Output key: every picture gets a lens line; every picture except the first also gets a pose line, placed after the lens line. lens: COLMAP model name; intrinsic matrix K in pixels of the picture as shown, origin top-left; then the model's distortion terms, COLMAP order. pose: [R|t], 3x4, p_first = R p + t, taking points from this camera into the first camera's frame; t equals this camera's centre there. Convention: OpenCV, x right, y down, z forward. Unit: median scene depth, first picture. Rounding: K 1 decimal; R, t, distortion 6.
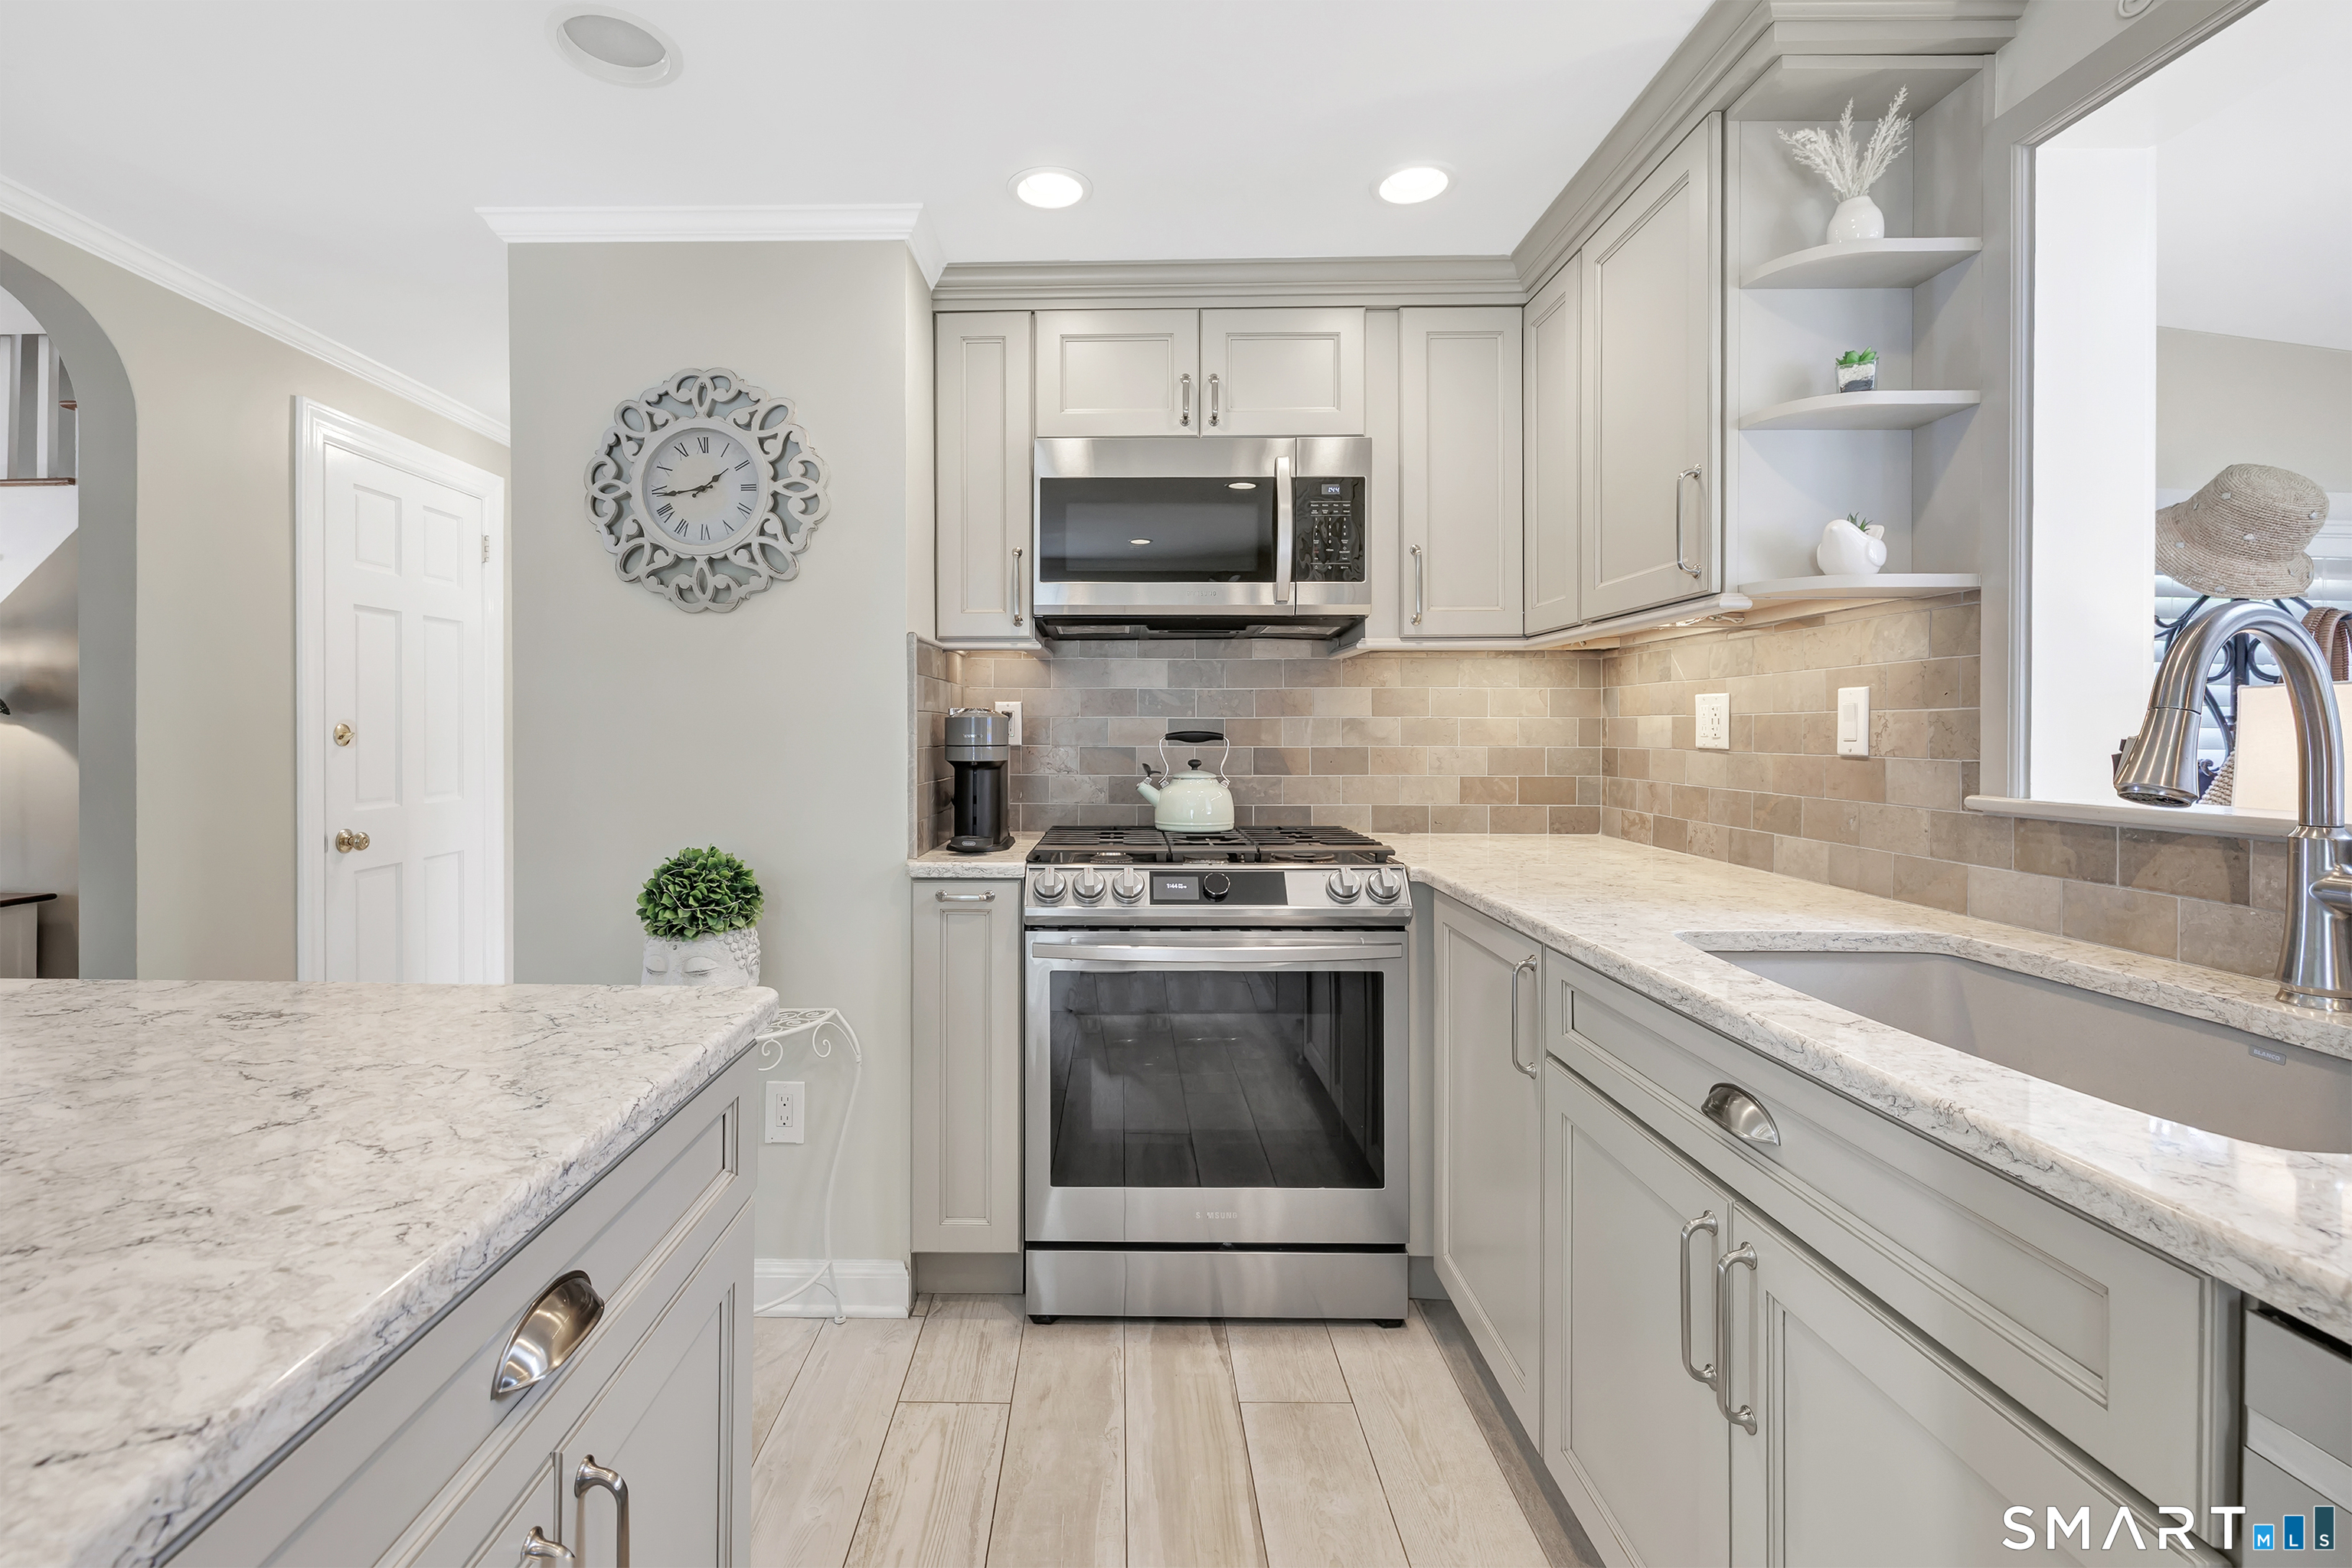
lens RADIAL K [[1045.7, 0, 1119.6], [0, 1045.7, 737.5], [0, 0, 1]] dist [-0.001462, -0.000296]
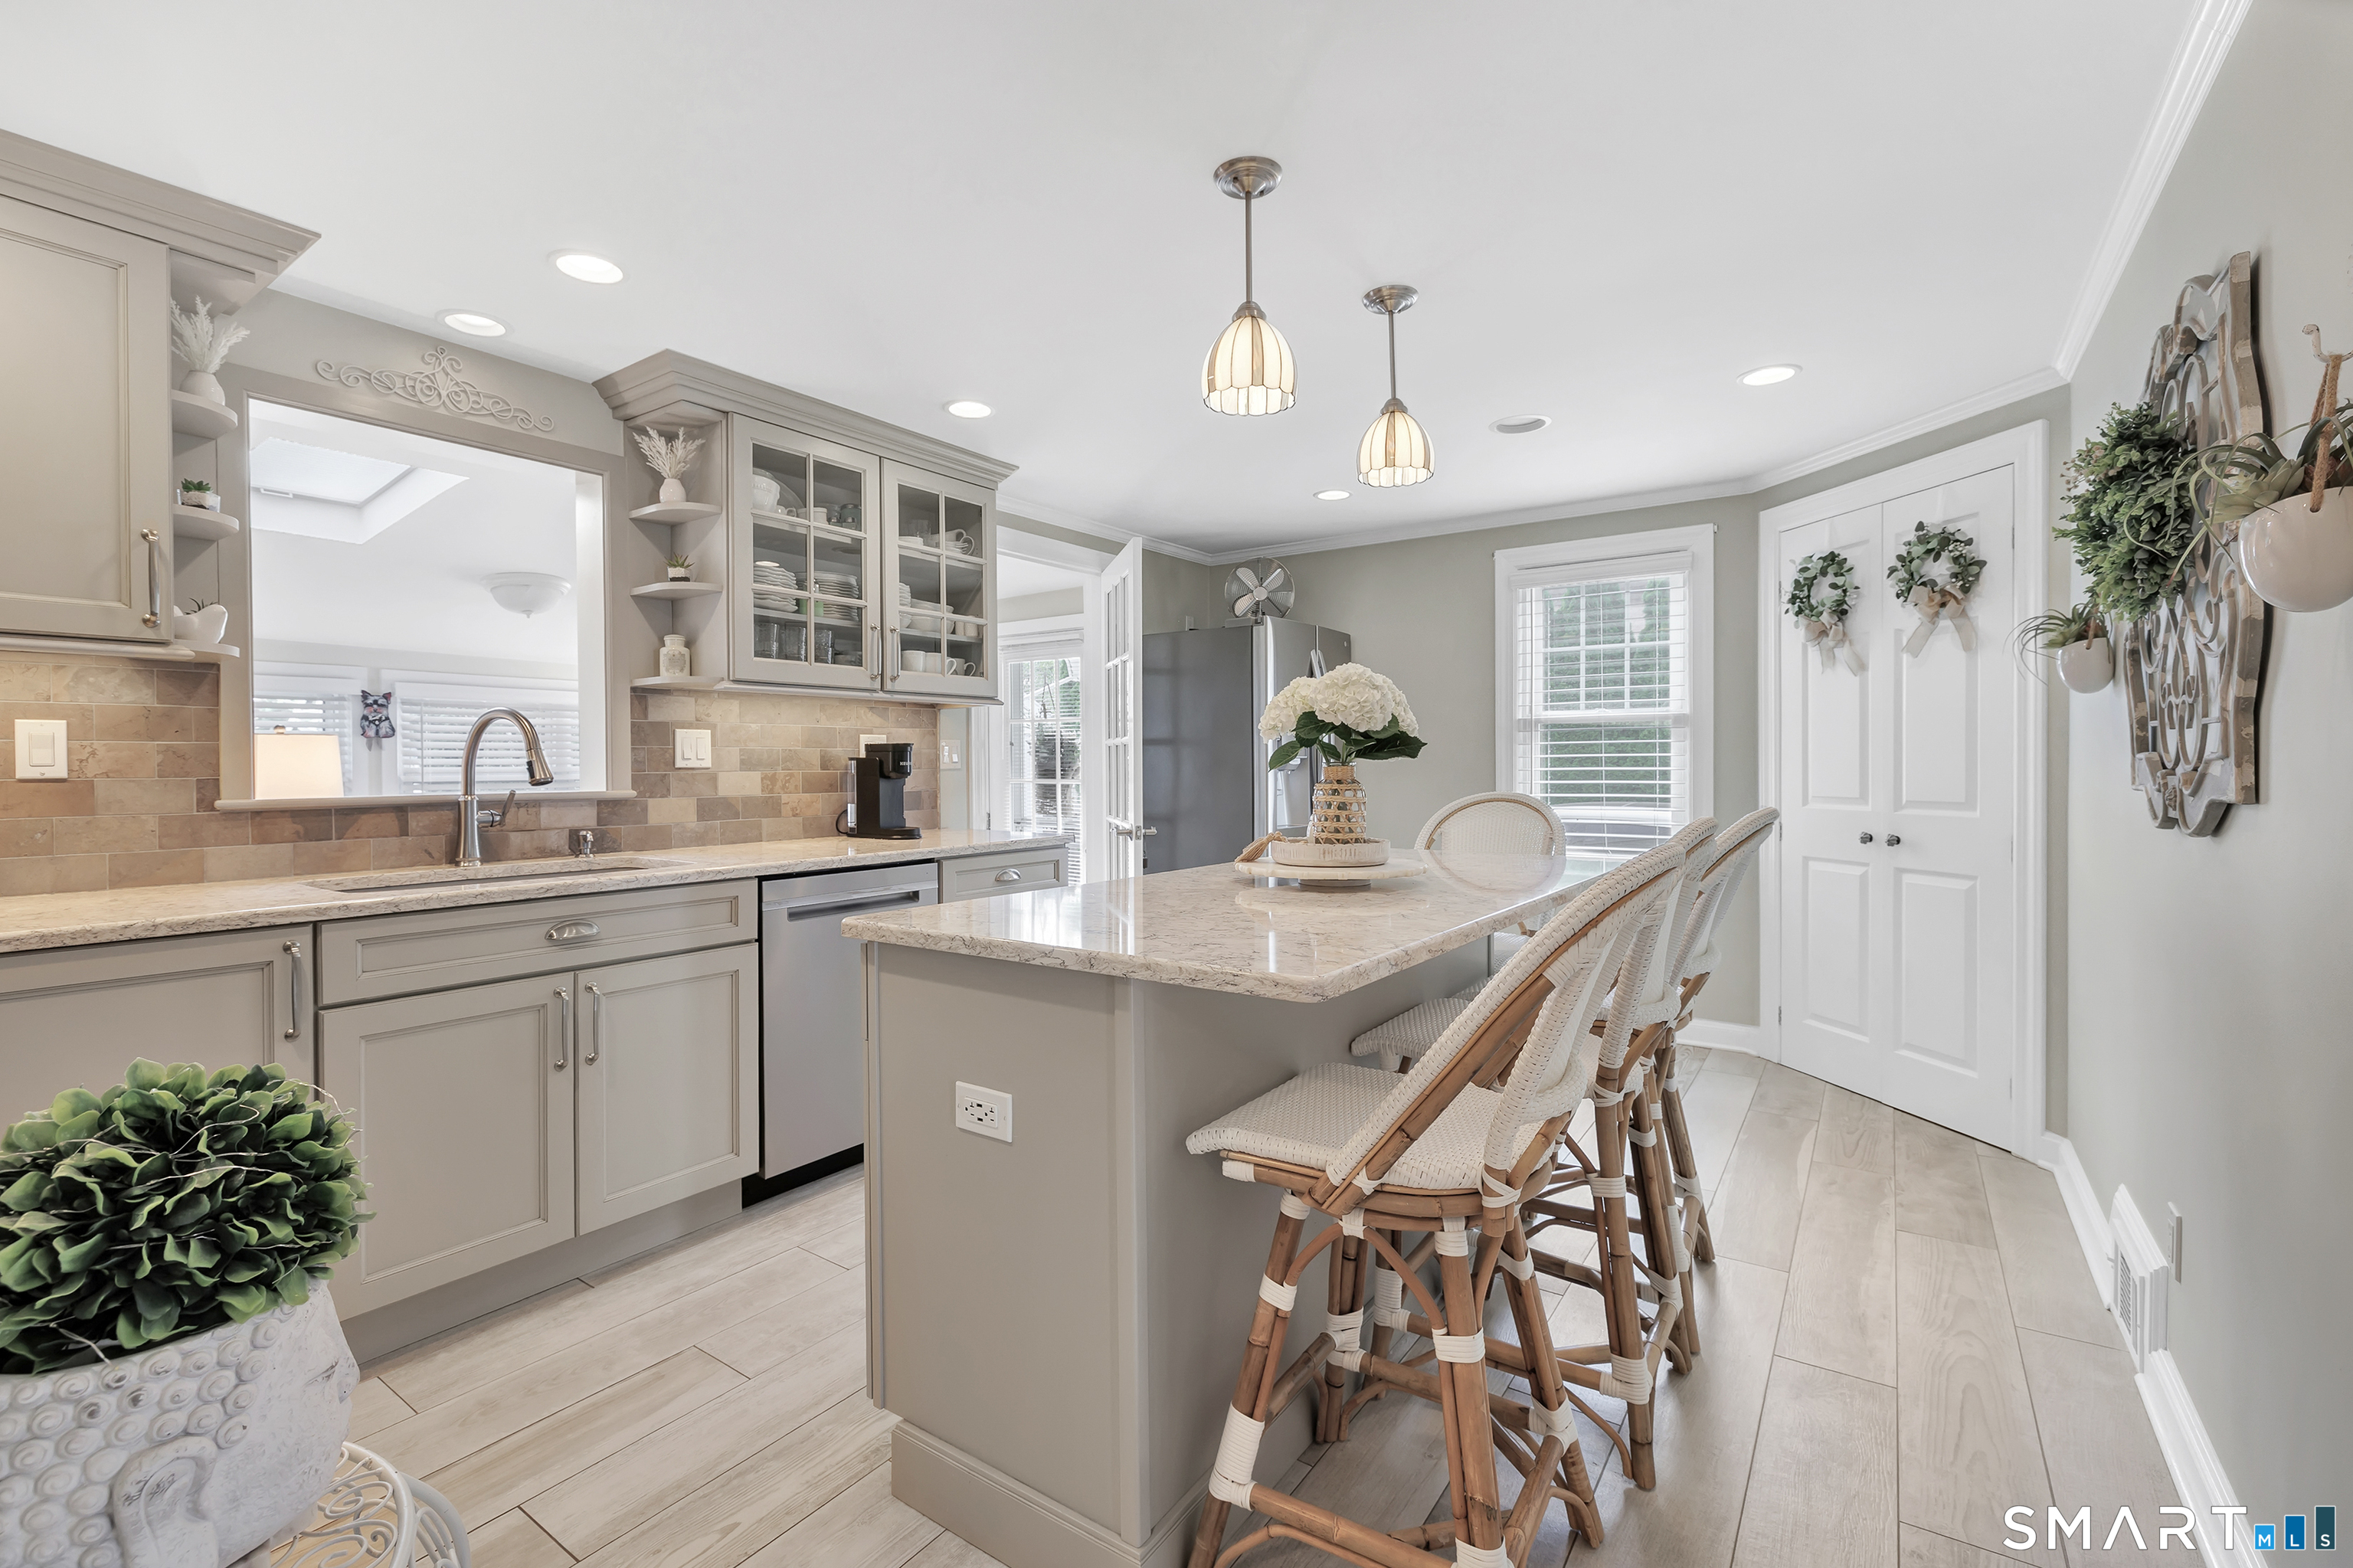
lens RADIAL K [[1038.8, 0, 1178.7], [0, 1038.8, 770.4], [0, 0, 1]] dist [-0.002050, -0.000440]
pose [[-0.824271, -0.001072, 0.566195, -0.826509], [0.007722, 0.999884, 0.013134, 0.002104], [-0.566143, 0.015198, -0.824167, 1.015759]]
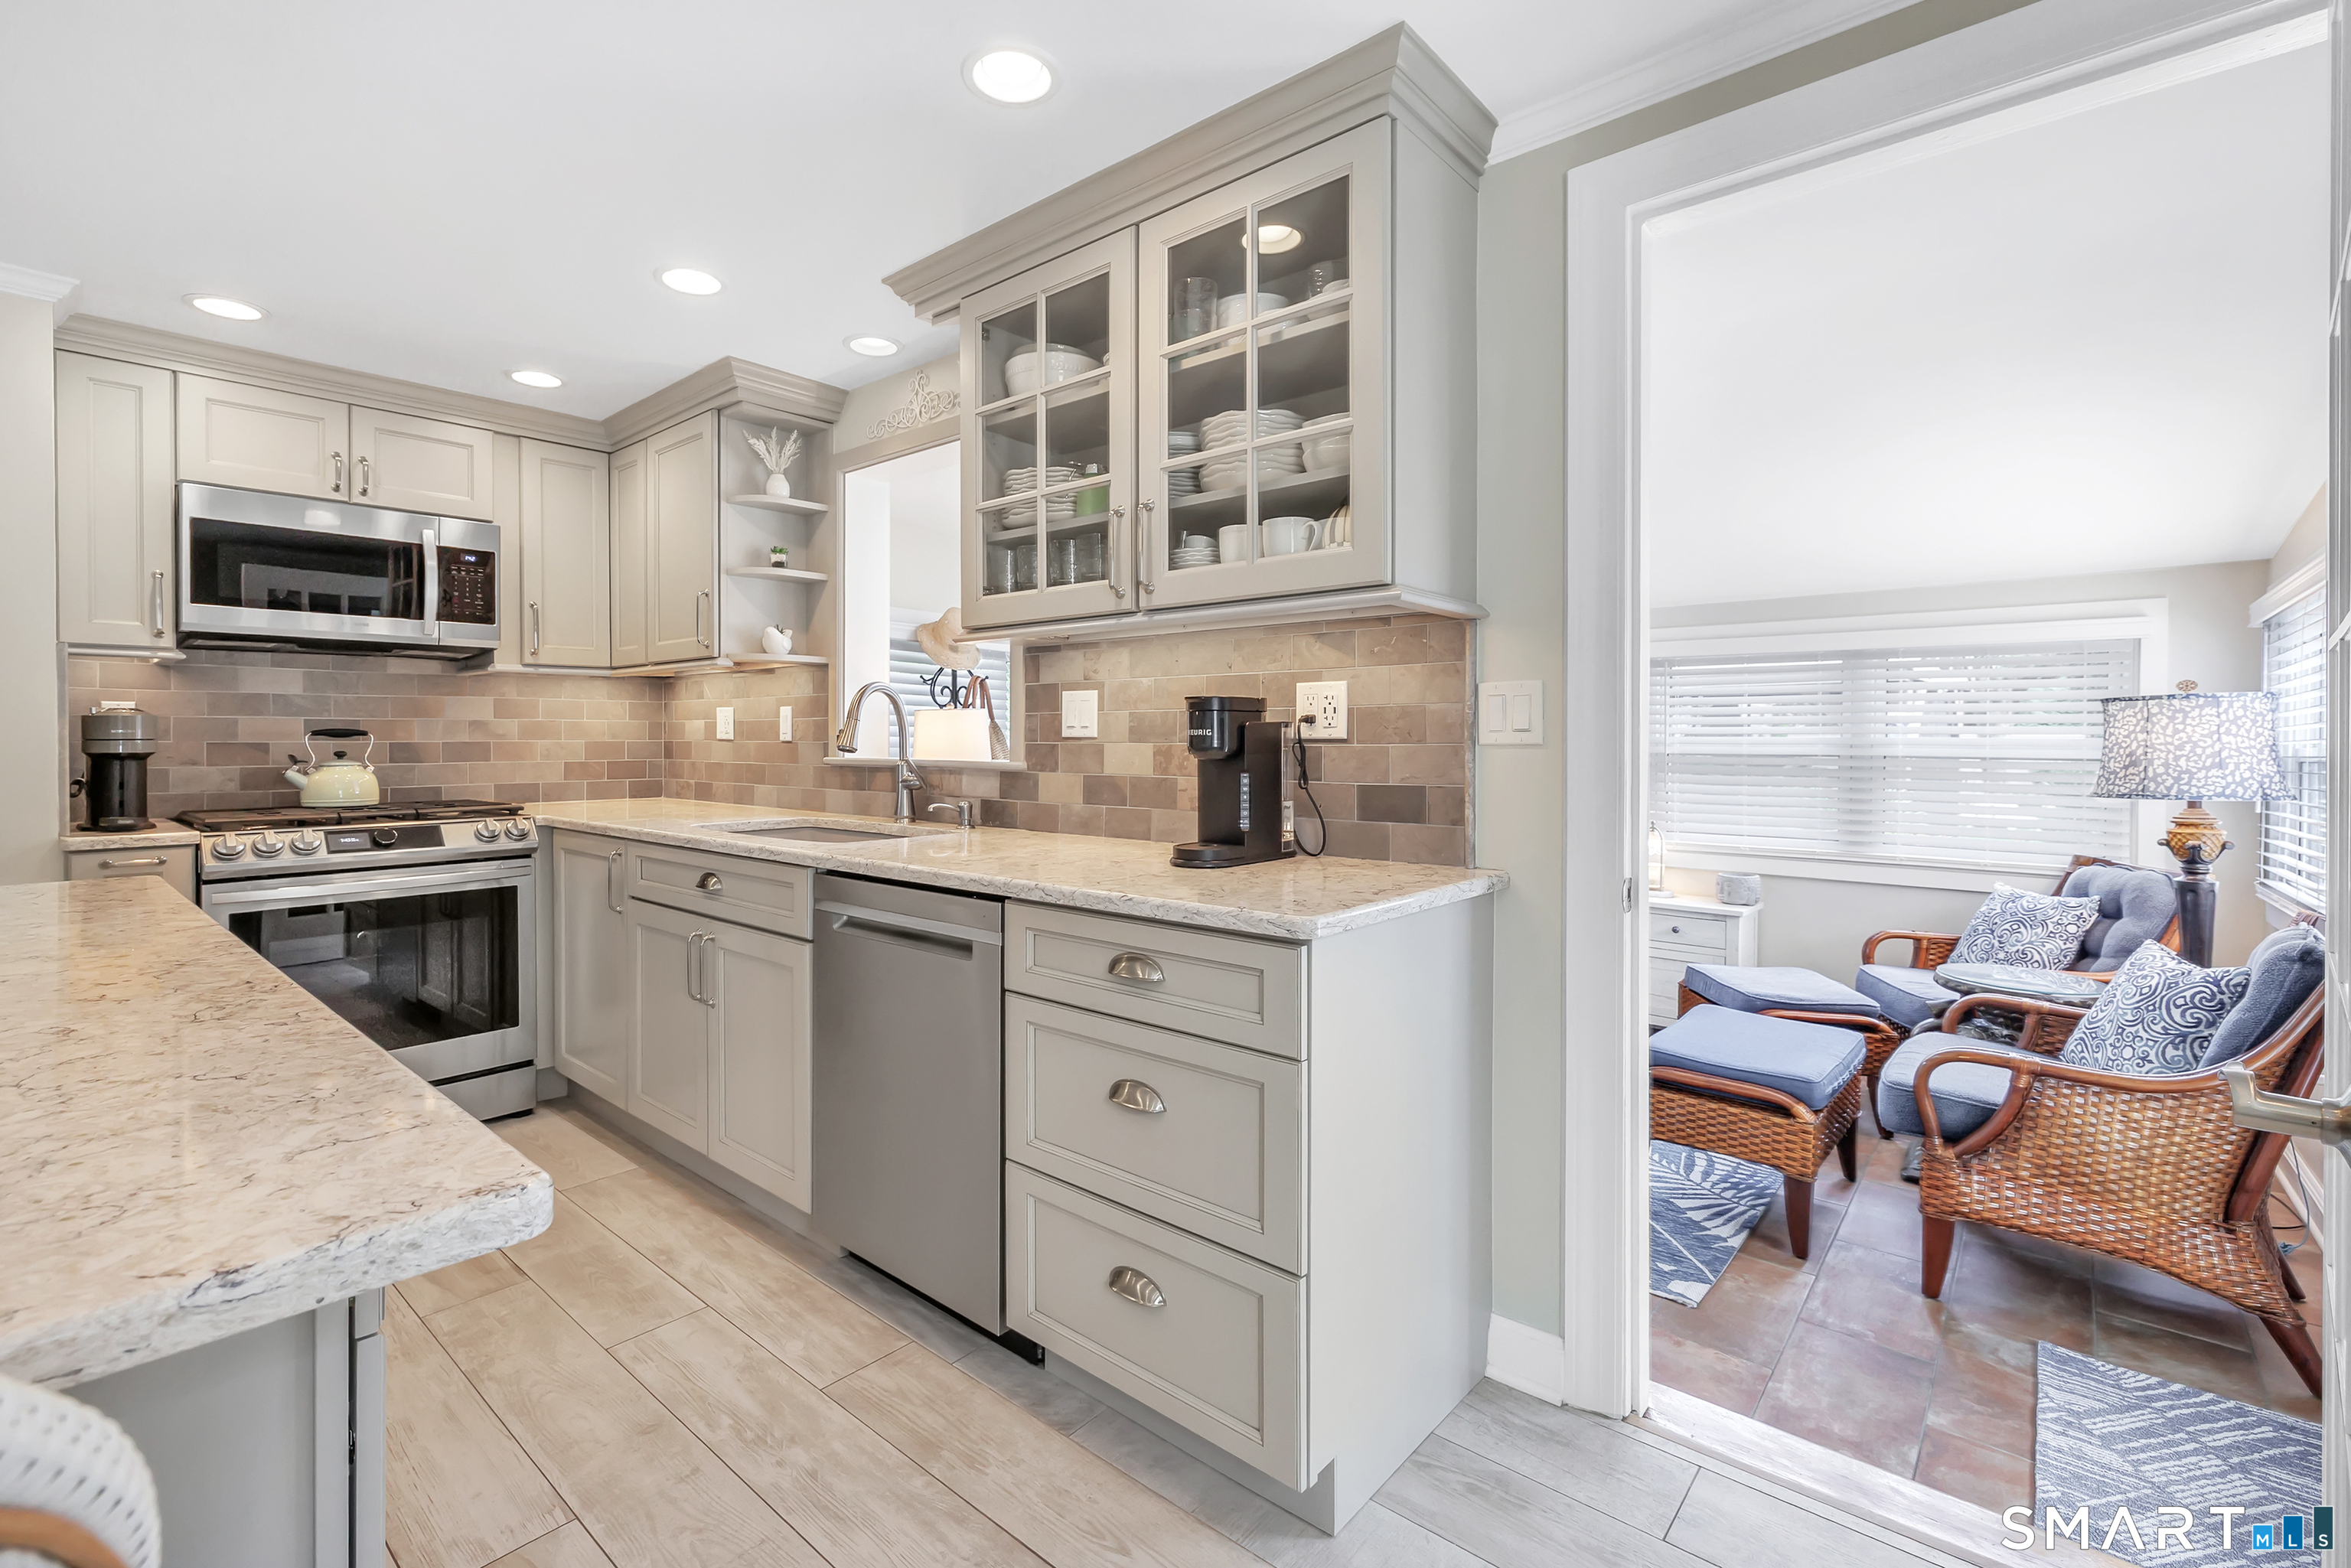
lens RADIAL K [[1028.5, 0, 1134.0], [0, 1028.5, 743.0], [0, 0, 1]] dist [0.001367, 0.000022]
pose [[0.661431, -0.005897, 0.749983, -0.271206], [0.005740, 0.999980, 0.002801, 0.015870], [-0.749984, 0.002452, 0.661451, -0.653629]]
